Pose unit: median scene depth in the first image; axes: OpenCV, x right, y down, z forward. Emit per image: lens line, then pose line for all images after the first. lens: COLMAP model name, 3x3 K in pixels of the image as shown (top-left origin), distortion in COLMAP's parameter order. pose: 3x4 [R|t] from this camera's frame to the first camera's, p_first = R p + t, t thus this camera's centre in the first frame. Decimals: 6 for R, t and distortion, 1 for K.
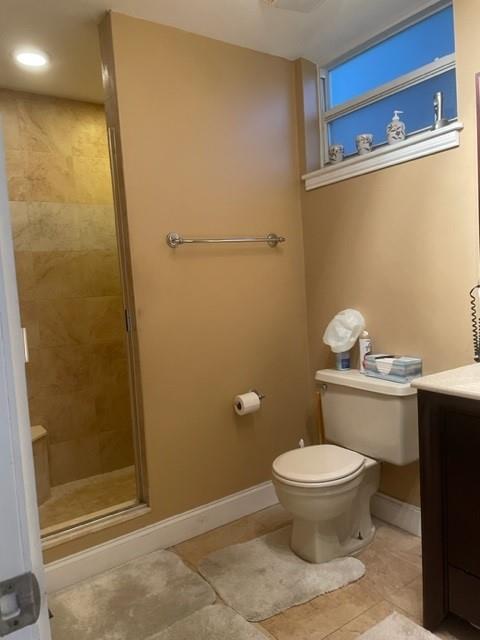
lens RADIAL K [[492.3, 0, 241.1], [0, 492.3, 318.7], [0, 0, 1]] dist [0.050354, -0.058538]
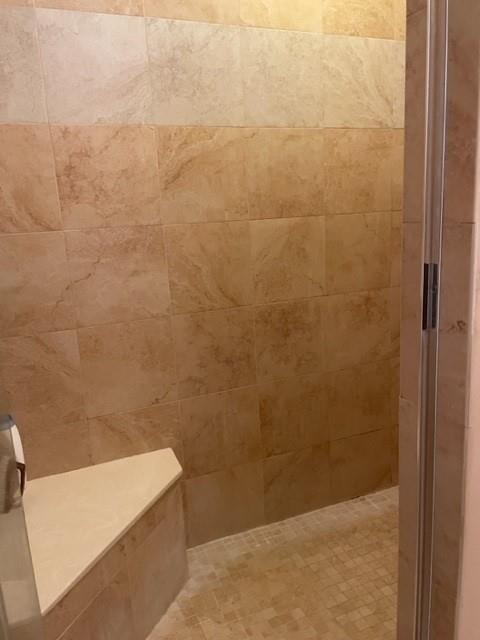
lens RADIAL K [[492.3, 0, 241.0], [0, 492.3, 320.6], [0, 0, 1]] dist [0.050354, -0.058538]
pose [[0.974015, 0.061939, -0.217848, -0.206825], [-0.026124, 0.986182, 0.163591, -0.023307], [0.224970, -0.153649, 0.962175, 0.485038]]
